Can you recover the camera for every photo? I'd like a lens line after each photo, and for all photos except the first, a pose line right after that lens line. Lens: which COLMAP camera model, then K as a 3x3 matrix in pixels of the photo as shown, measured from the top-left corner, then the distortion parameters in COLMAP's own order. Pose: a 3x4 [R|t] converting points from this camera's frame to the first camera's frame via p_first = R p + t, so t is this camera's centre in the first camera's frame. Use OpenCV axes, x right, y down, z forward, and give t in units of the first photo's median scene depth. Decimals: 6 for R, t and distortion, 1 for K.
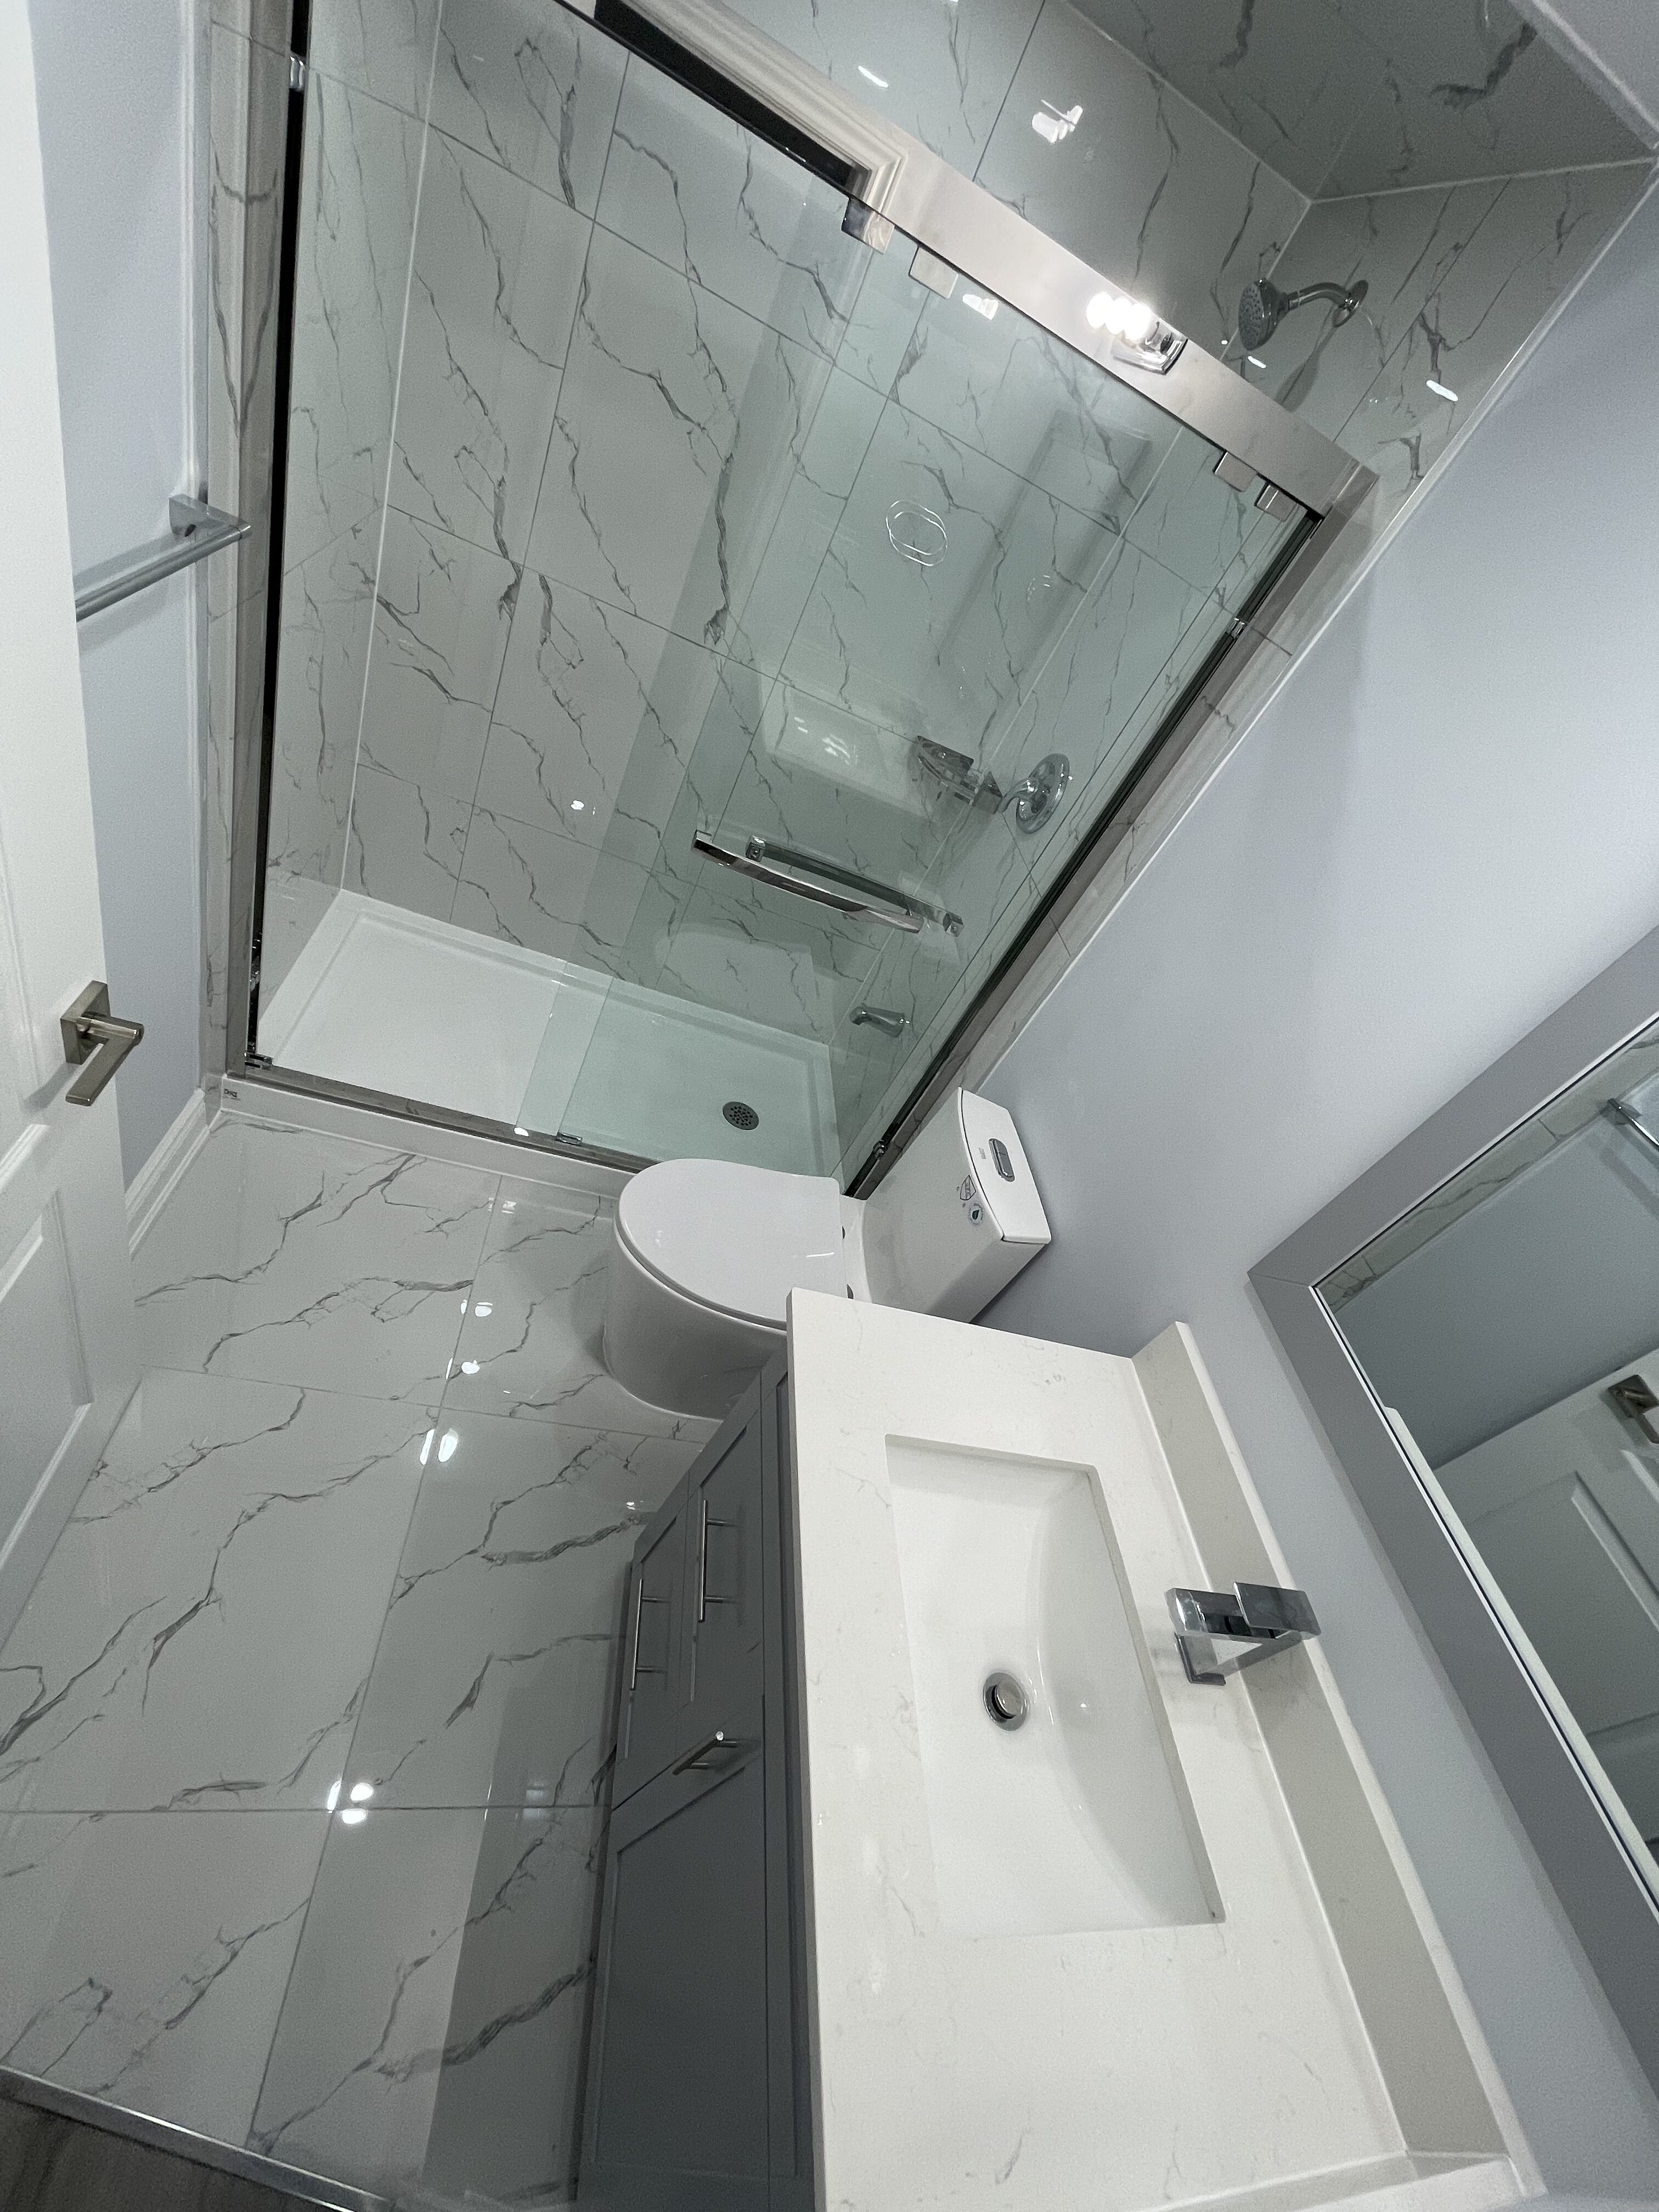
lens RADIAL K [[894.6, 0, 831.5], [0, 894.6, 1097.4], [0, 0, 1]] dist [-0.008740, 0.001721]
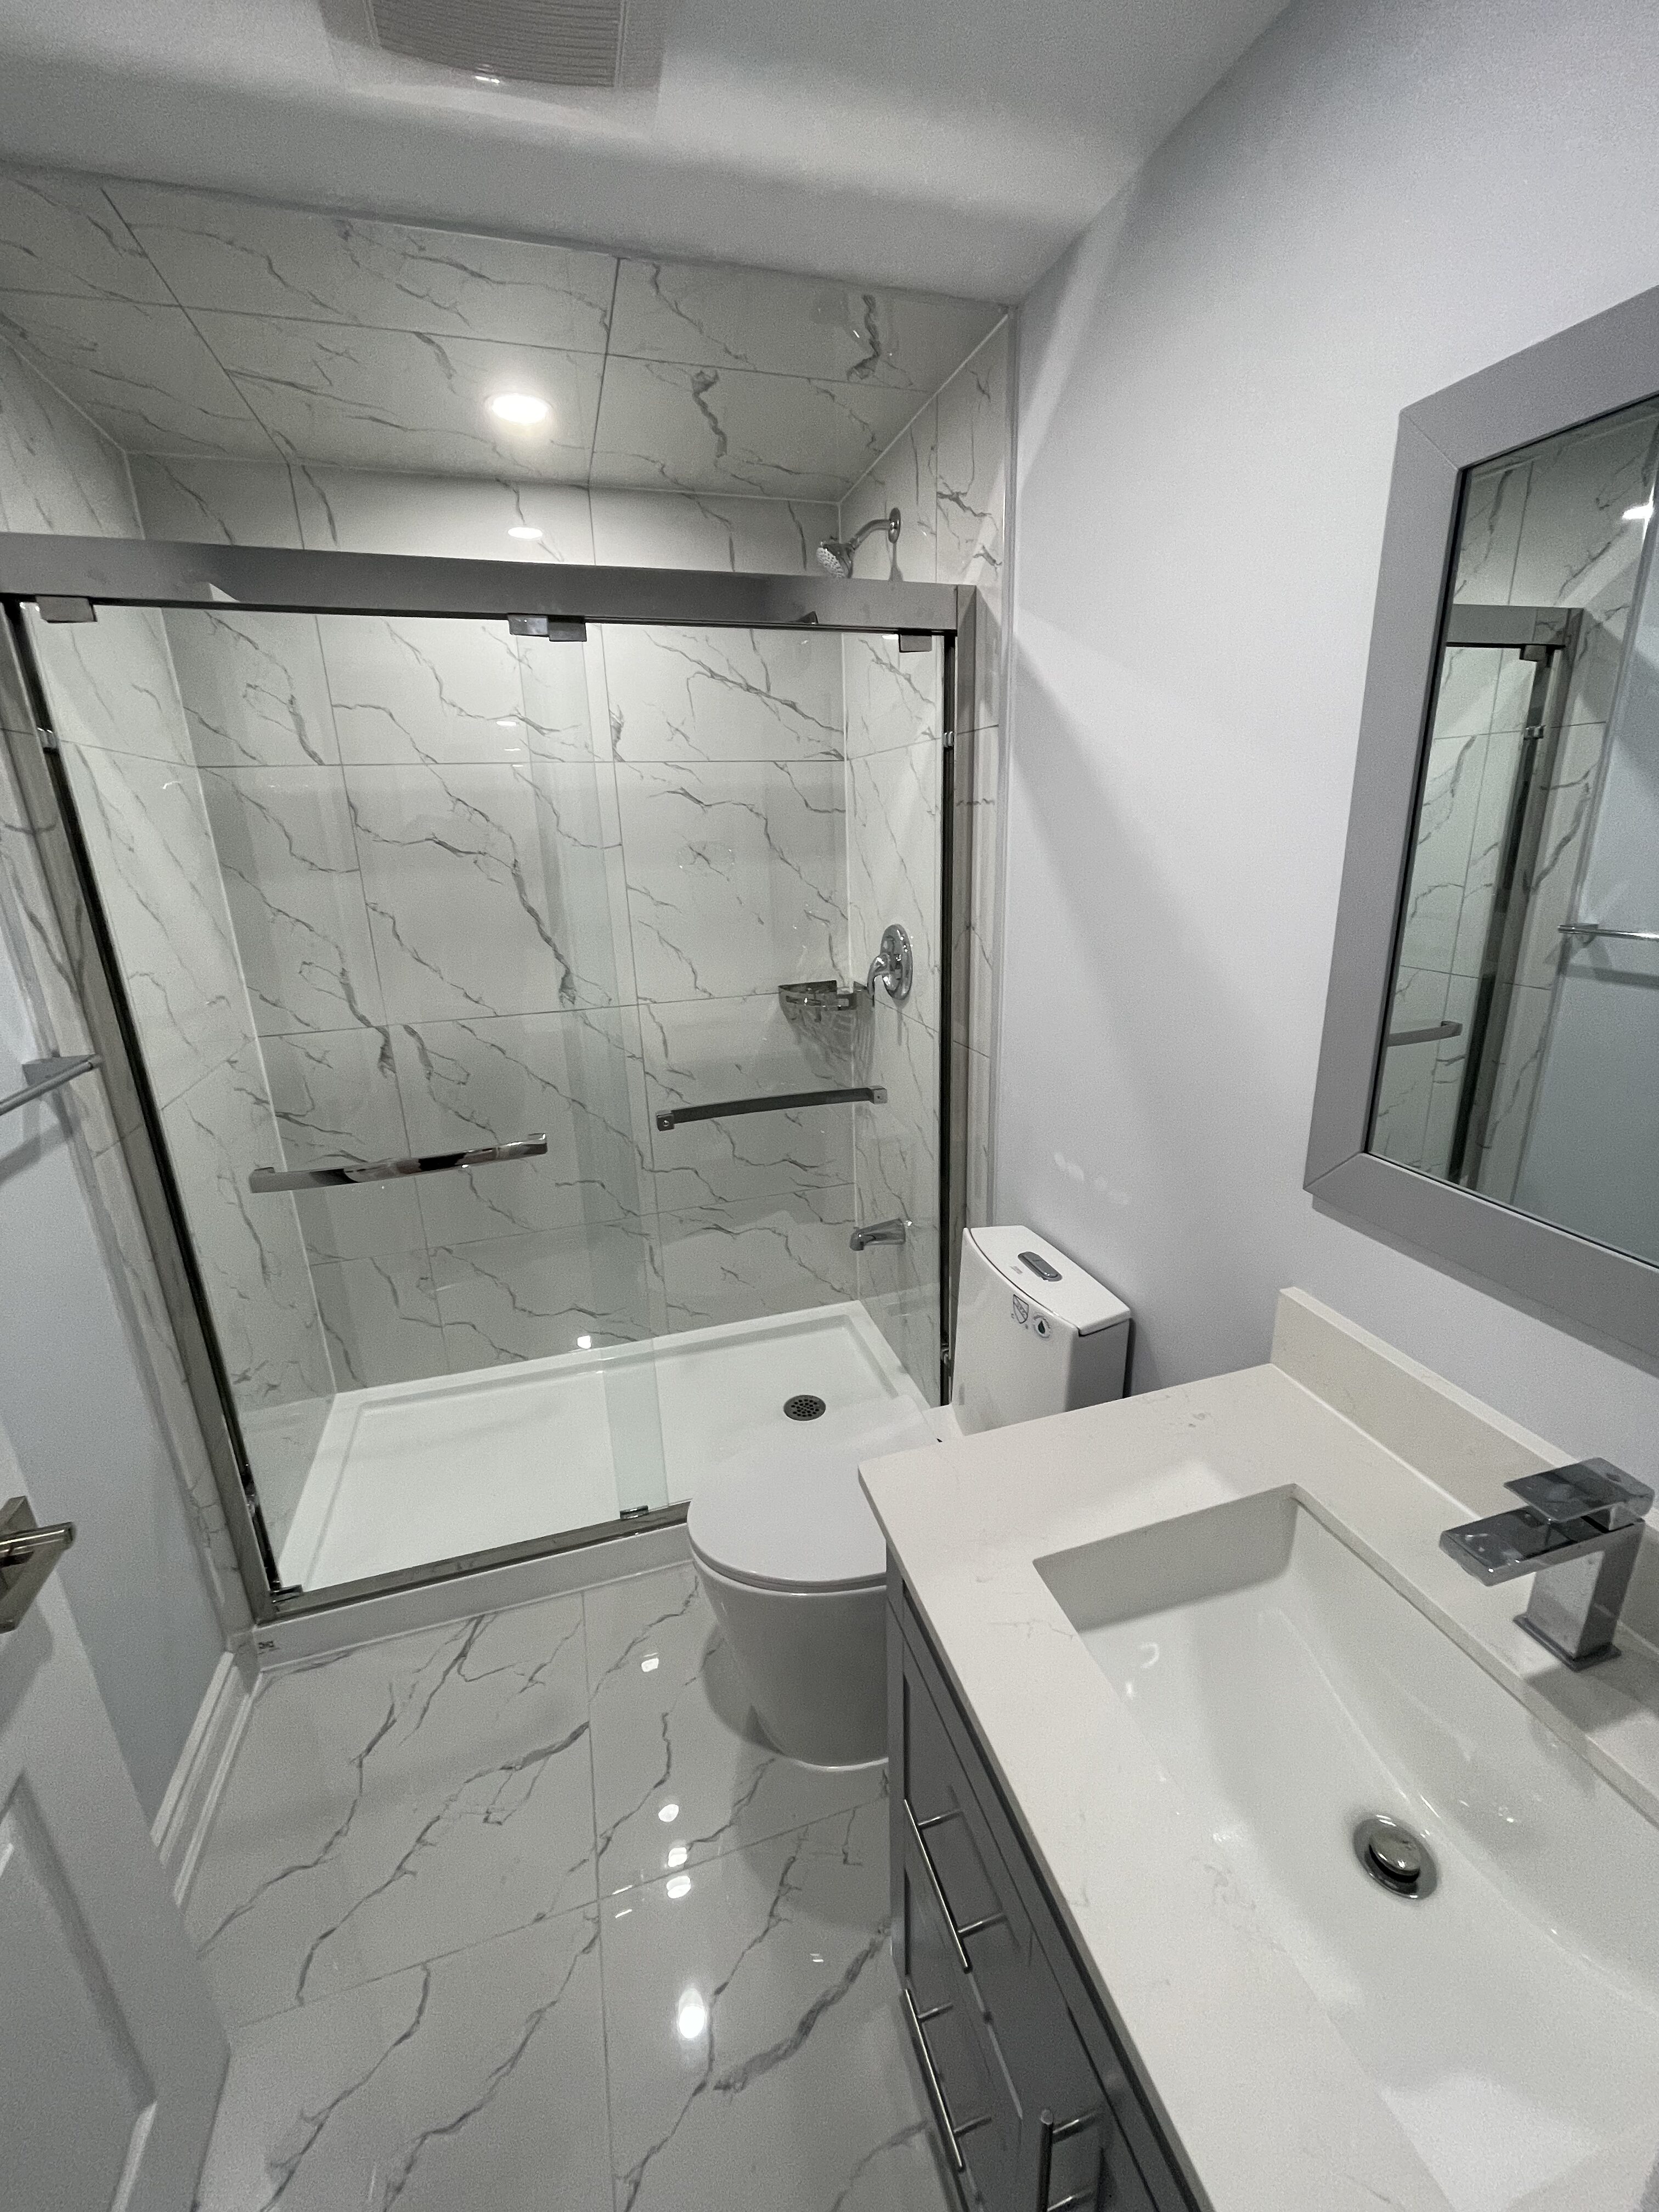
lens RADIAL K [[894.6, 0, 836.9], [0, 894.6, 1098.1], [0, 0, 1]] dist [-0.008740, 0.001721]
pose [[0.873855, -0.482123, 0.062735, 0.034459], [0.472347, 0.811313, -0.344471, 0.142540], [0.115179, 0.330650, 0.936698, 0.061644]]
